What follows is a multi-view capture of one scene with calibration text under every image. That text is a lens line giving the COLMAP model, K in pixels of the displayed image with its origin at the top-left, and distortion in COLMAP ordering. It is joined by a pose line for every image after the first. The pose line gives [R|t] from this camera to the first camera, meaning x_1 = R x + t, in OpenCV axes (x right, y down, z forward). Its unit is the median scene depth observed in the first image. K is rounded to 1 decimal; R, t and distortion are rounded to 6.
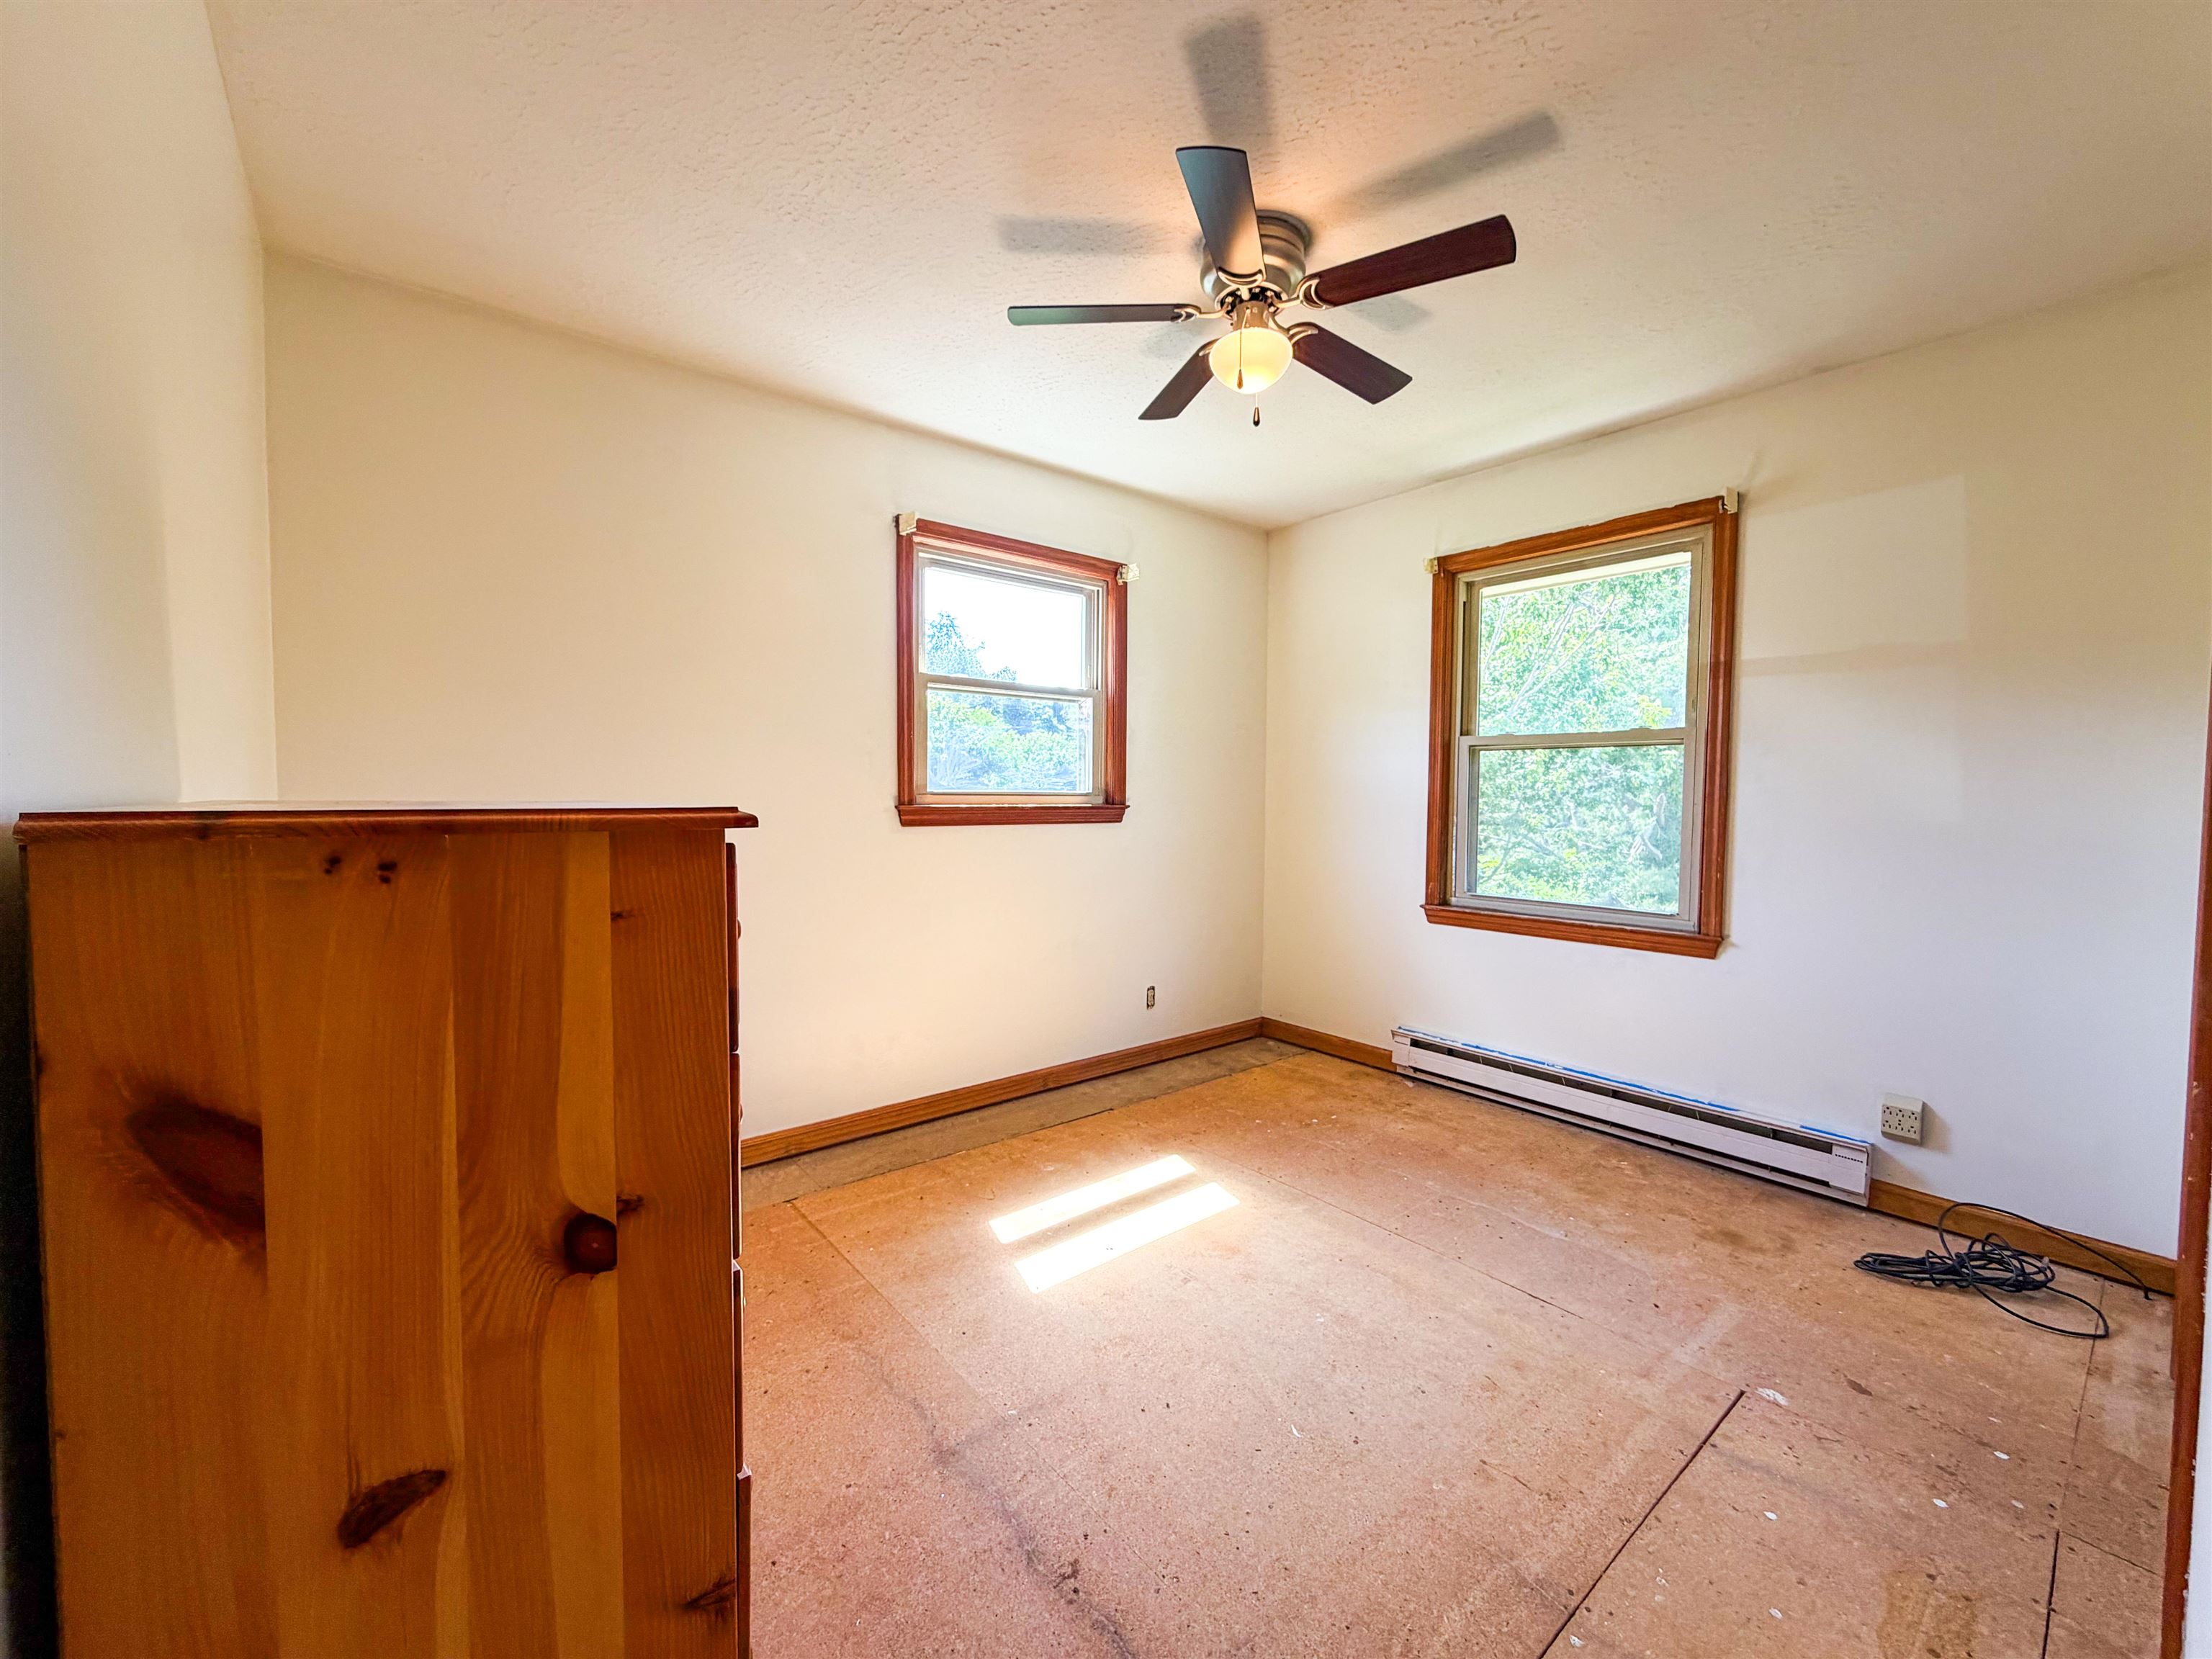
lens RADIAL K [[883.9, 0, 1098.2], [0, 883.9, 826.3], [0, 0, 1]] dist [0.002724, 0.000030]
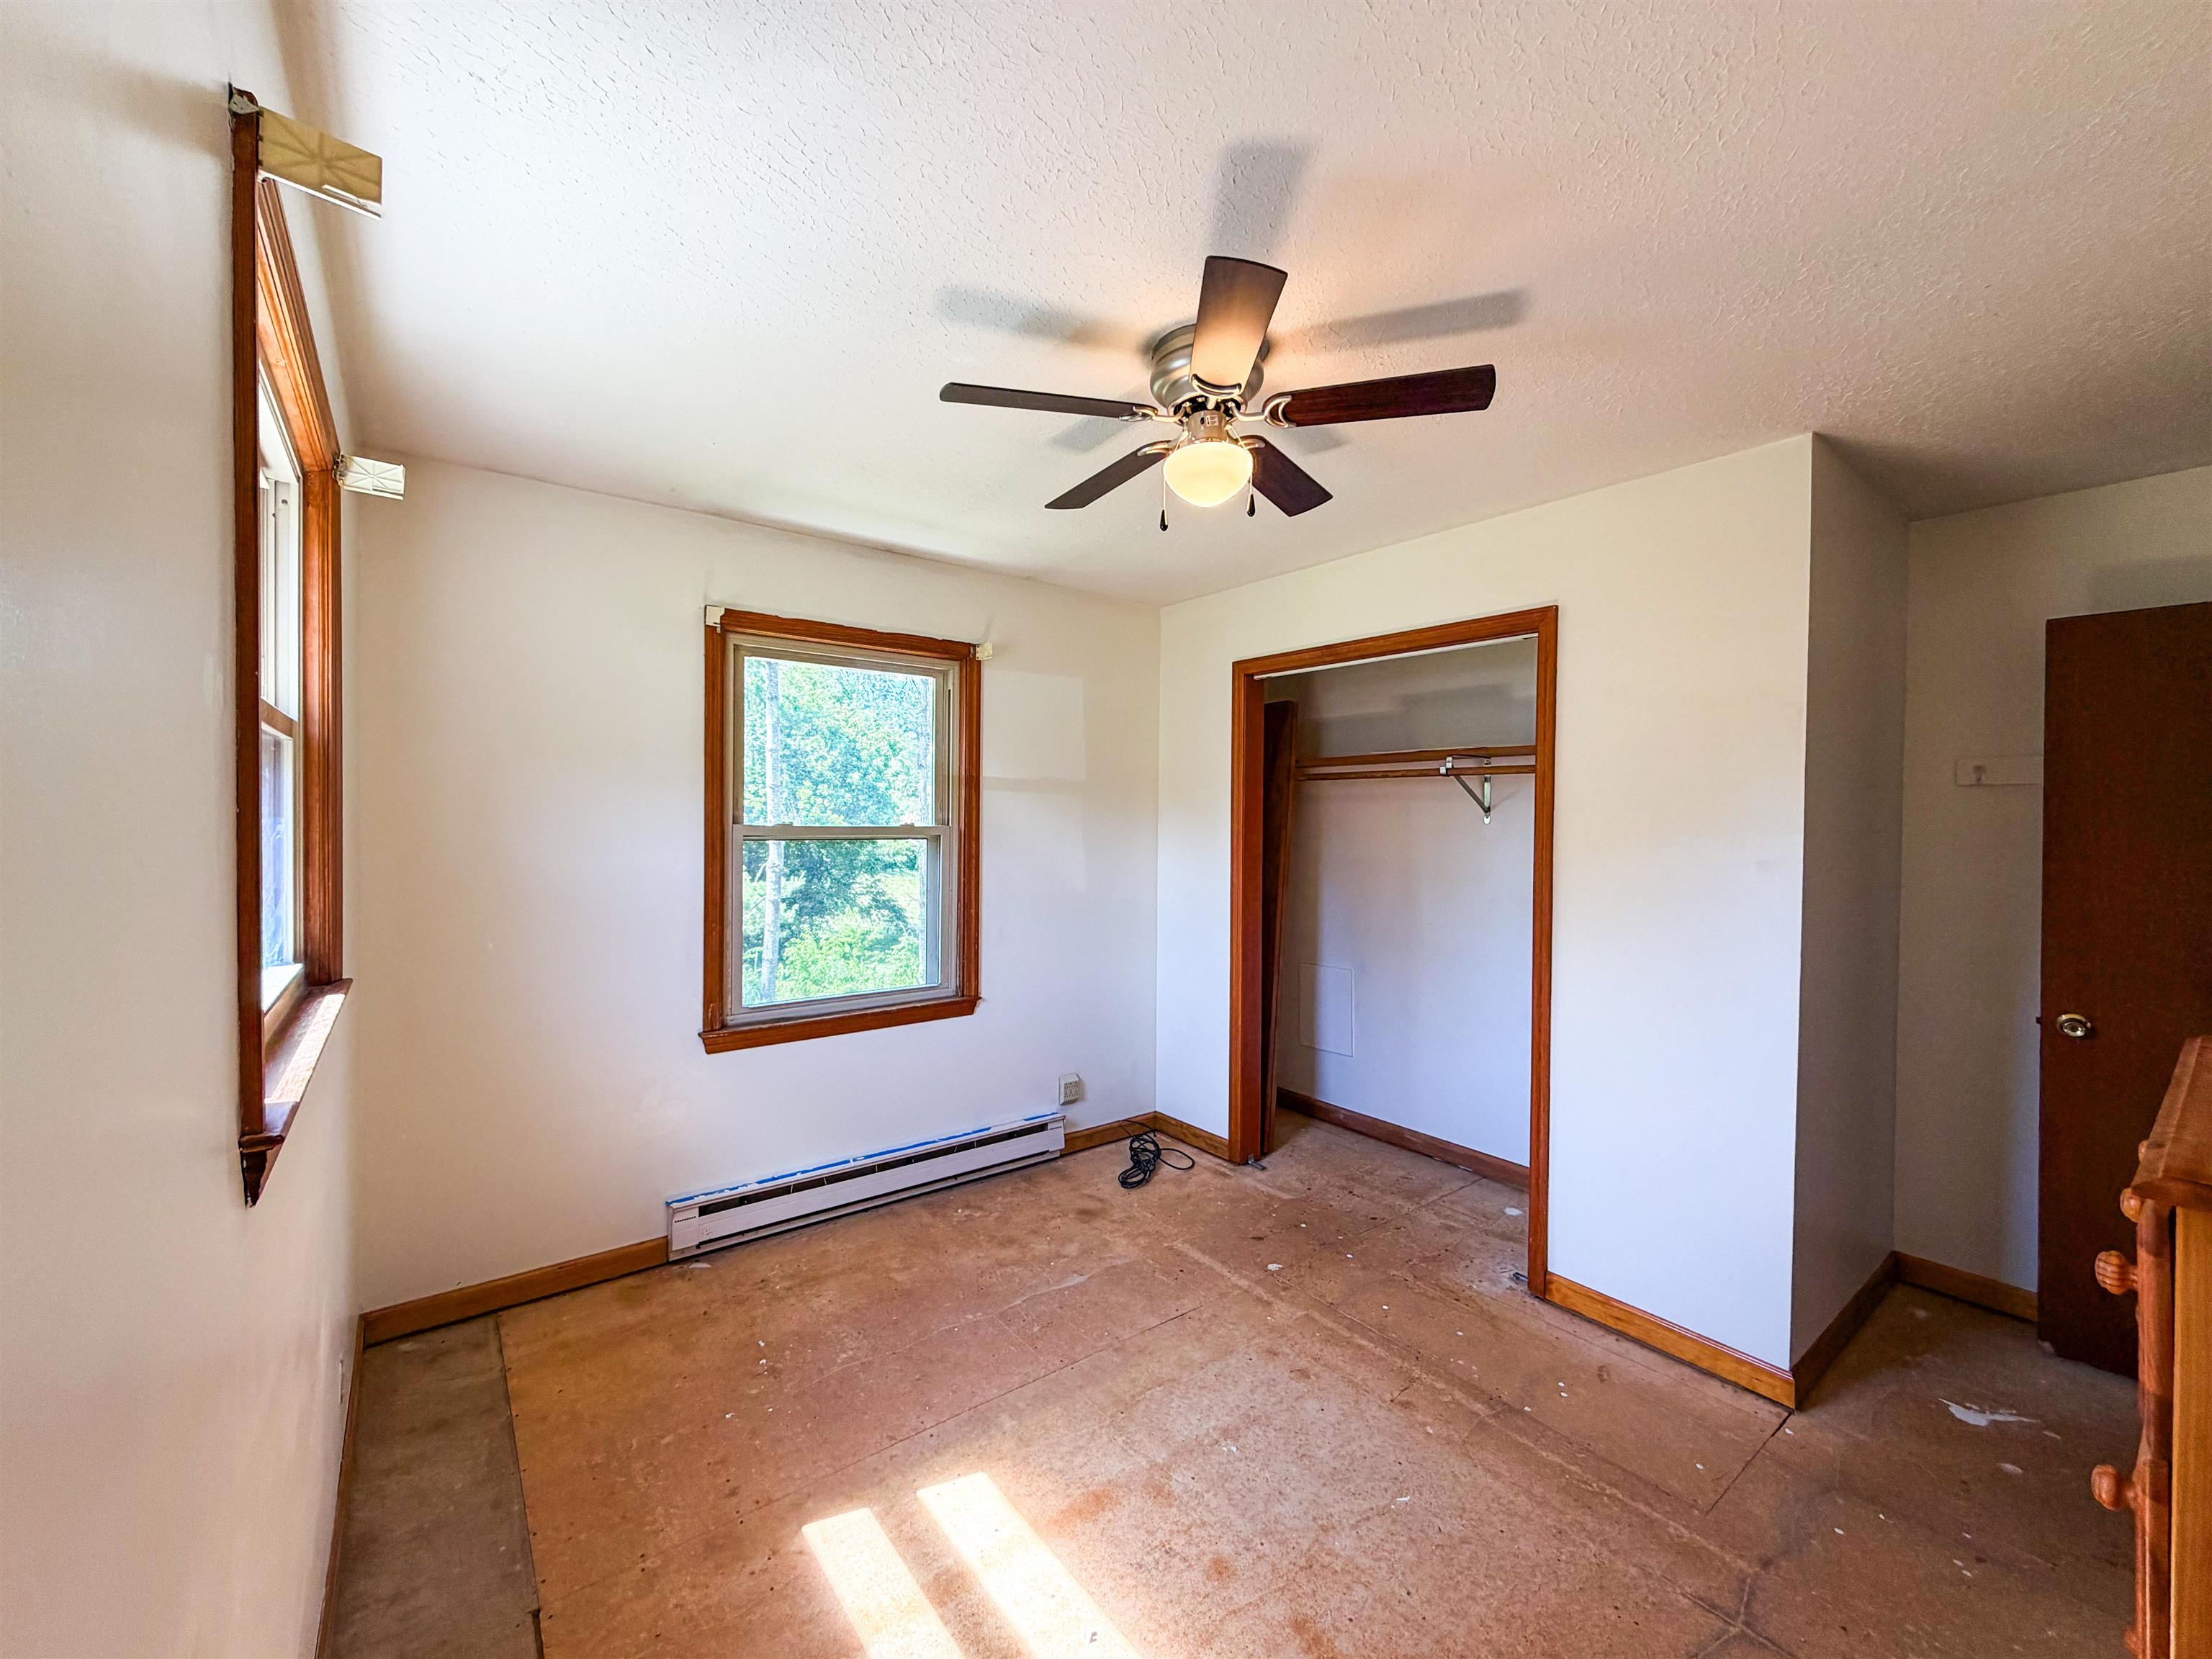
lens RADIAL K [[883.9, 0, 1098.8], [0, 883.9, 831.3], [0, 0, 1]] dist [0.002724, 0.000030]
pose [[0.024816, -0.020396, 0.999484, -0.502422], [0.032924, 0.999266, 0.019574, -0.117804], [-0.999150, 0.032421, 0.025469, 0.737849]]
